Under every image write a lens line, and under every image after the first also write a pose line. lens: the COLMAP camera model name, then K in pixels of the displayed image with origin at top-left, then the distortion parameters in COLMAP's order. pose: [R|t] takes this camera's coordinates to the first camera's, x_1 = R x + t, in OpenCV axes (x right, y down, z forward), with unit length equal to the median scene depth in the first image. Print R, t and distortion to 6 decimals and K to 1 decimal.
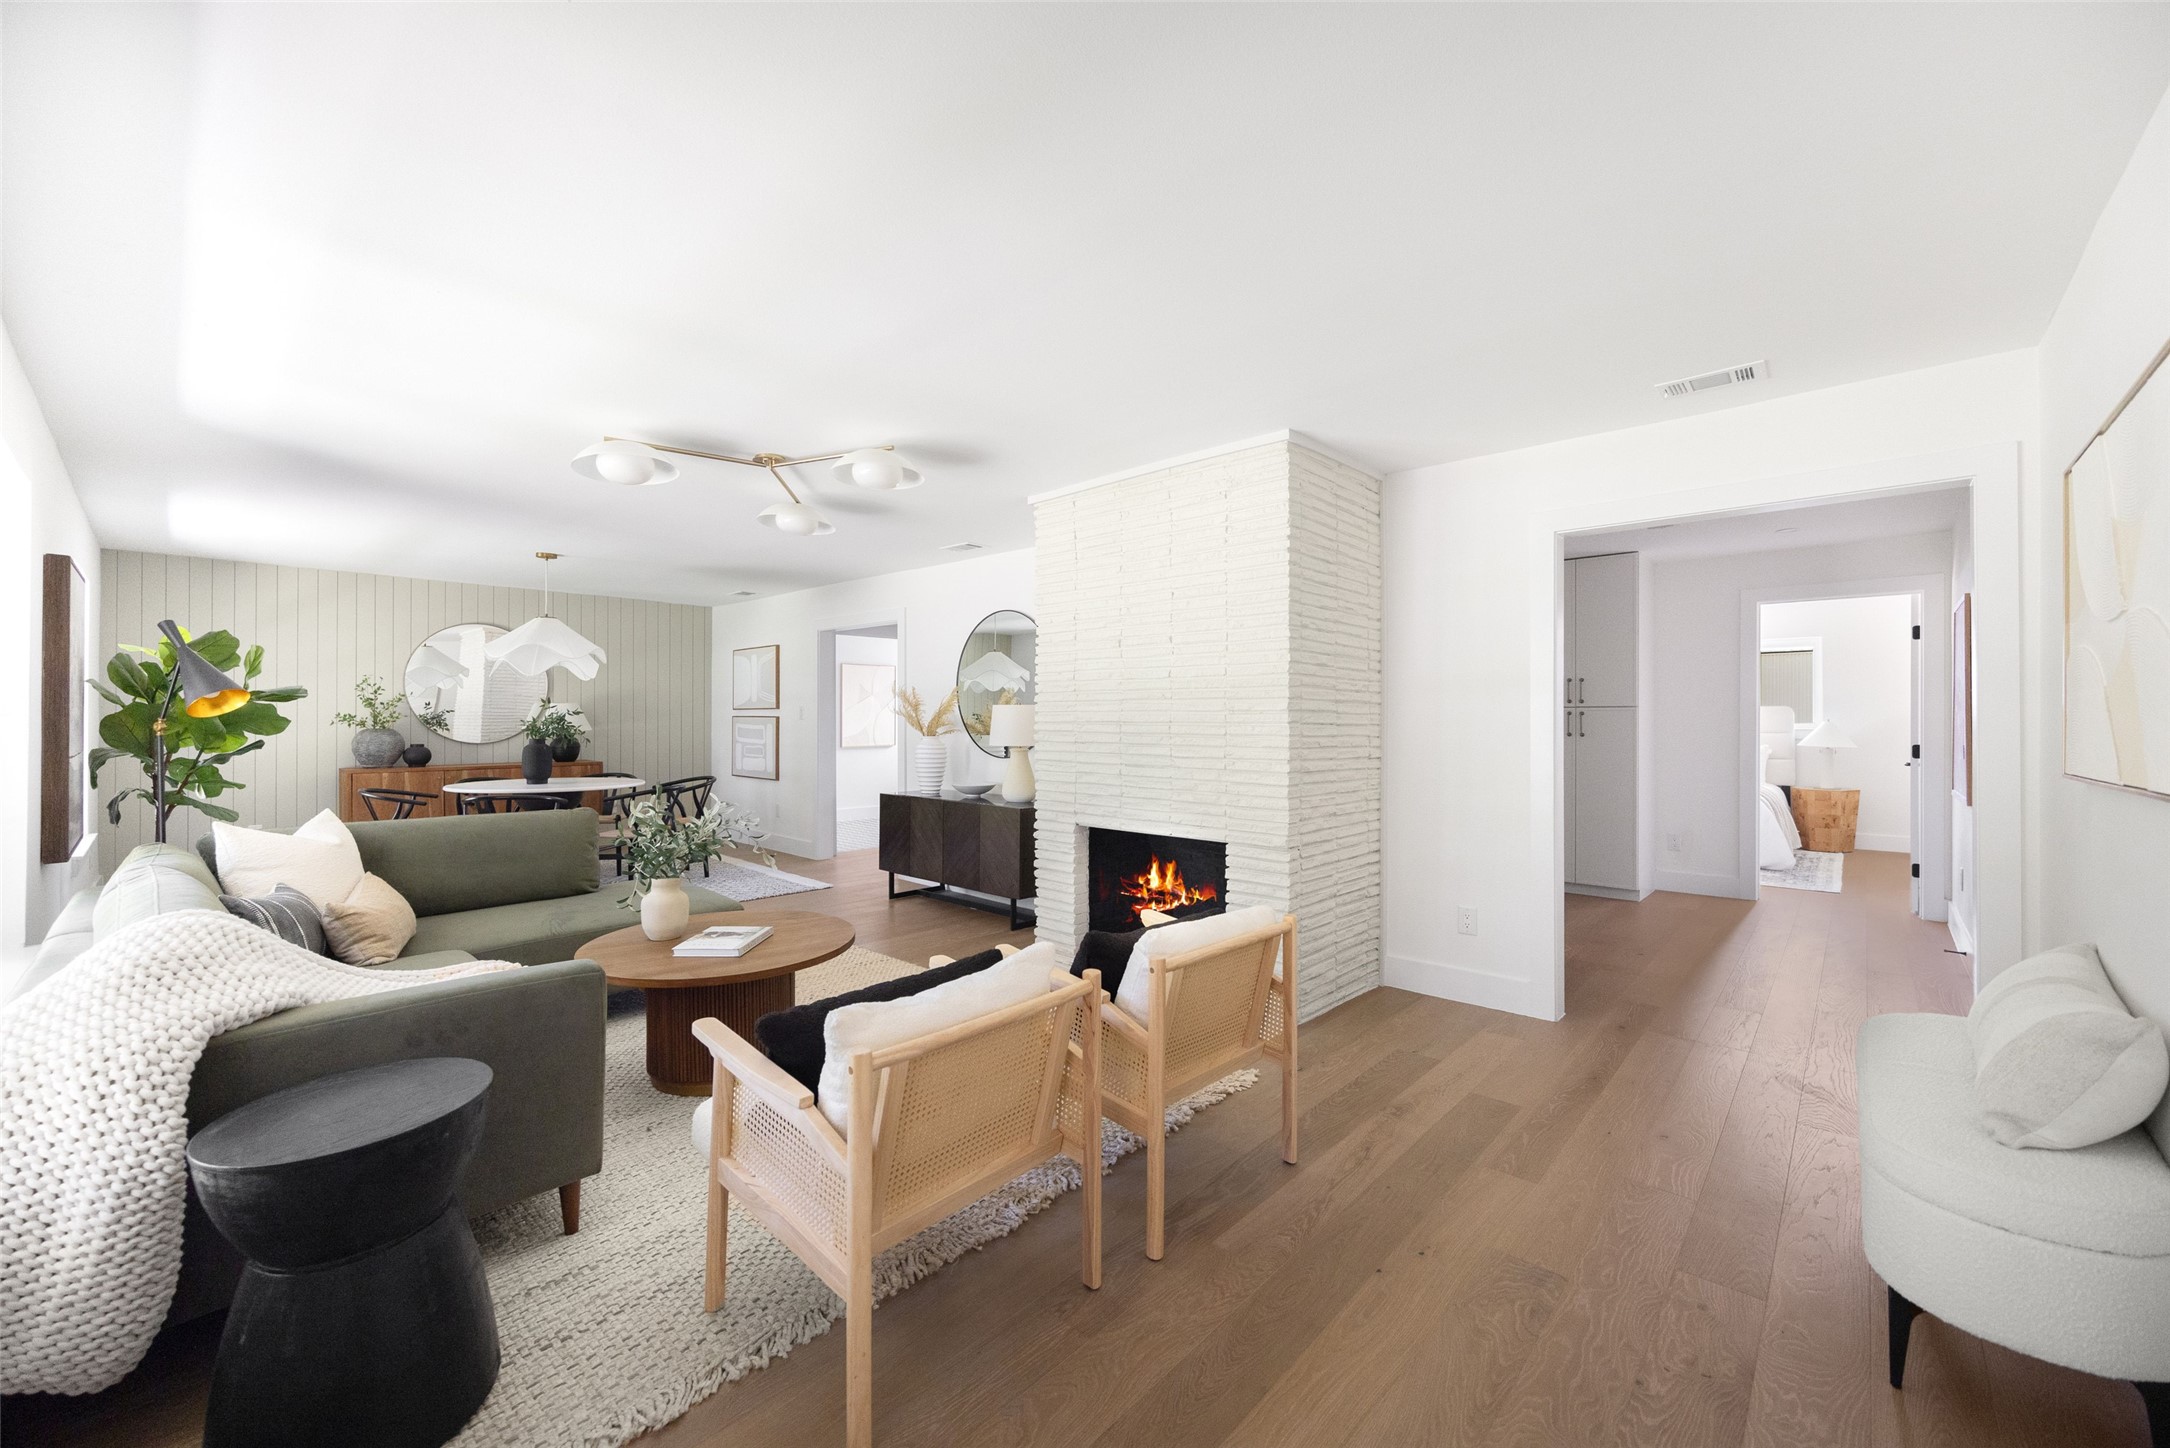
lens RADIAL K [[864.8, 0, 1095.5], [0, 864.8, 715.4], [0, 0, 1]] dist [-0.002748, 0.000759]
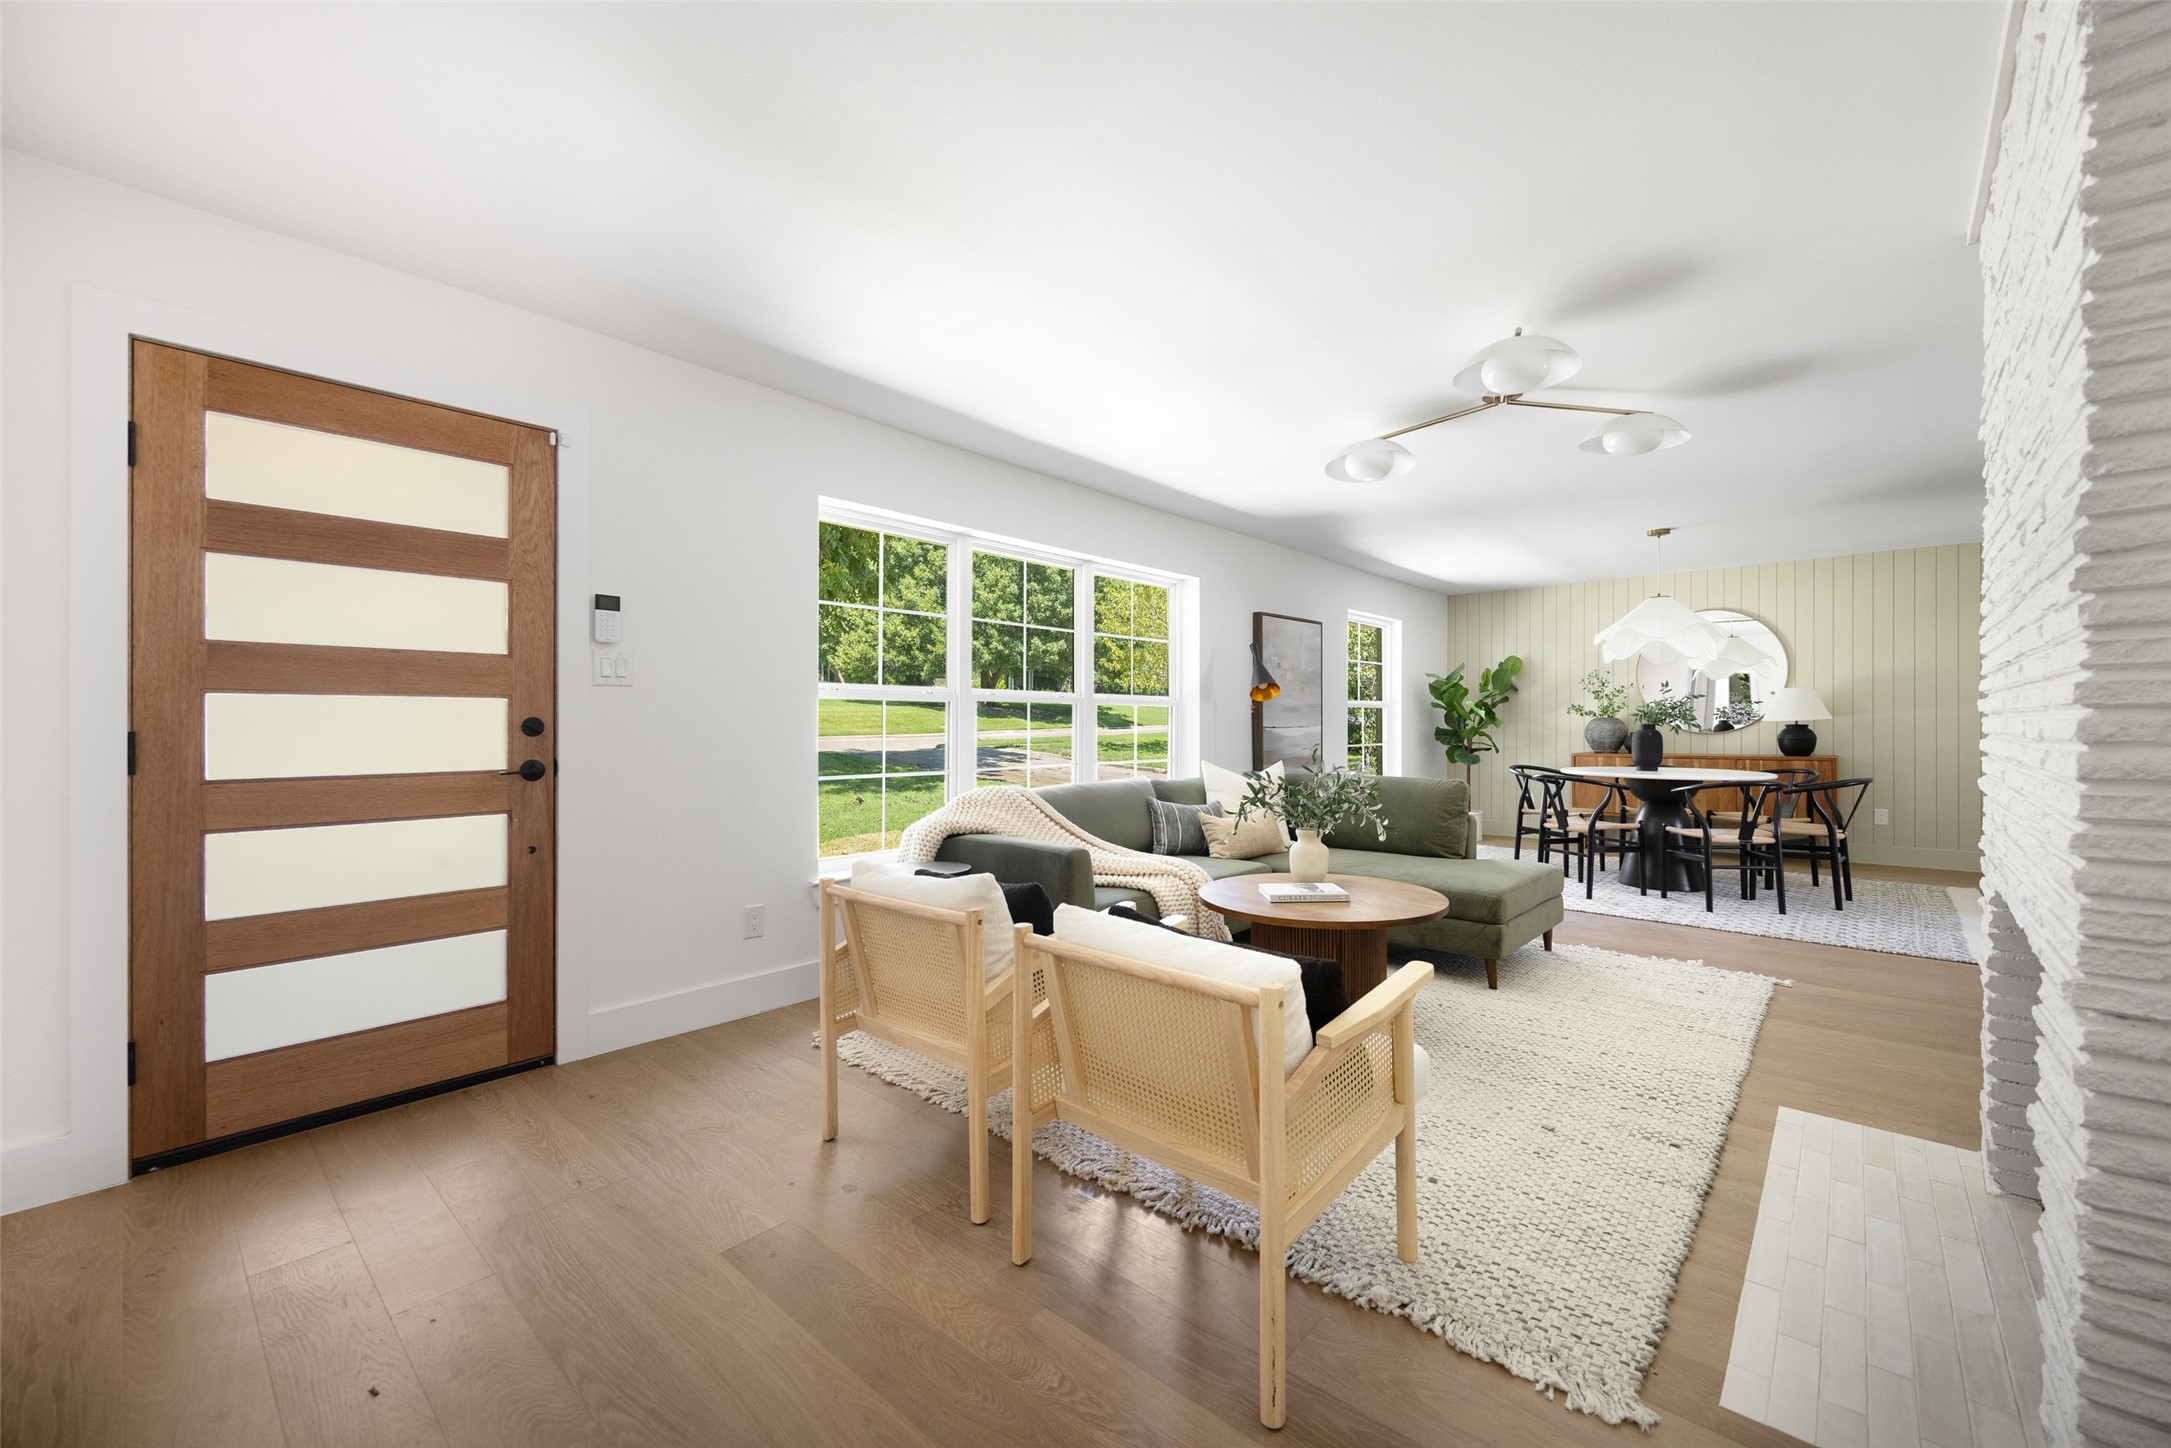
lens RADIAL K [[865.2, 0, 1083.2], [0, 865.2, 726.5], [0, 0, 1]] dist [-0.002748, 0.000759]
pose [[0.005761, -0.000850, -0.999983, 0.312612], [0.007872, 0.999969, -0.000804, 0.024542], [0.999952, -0.007867, 0.005767, 0.357428]]
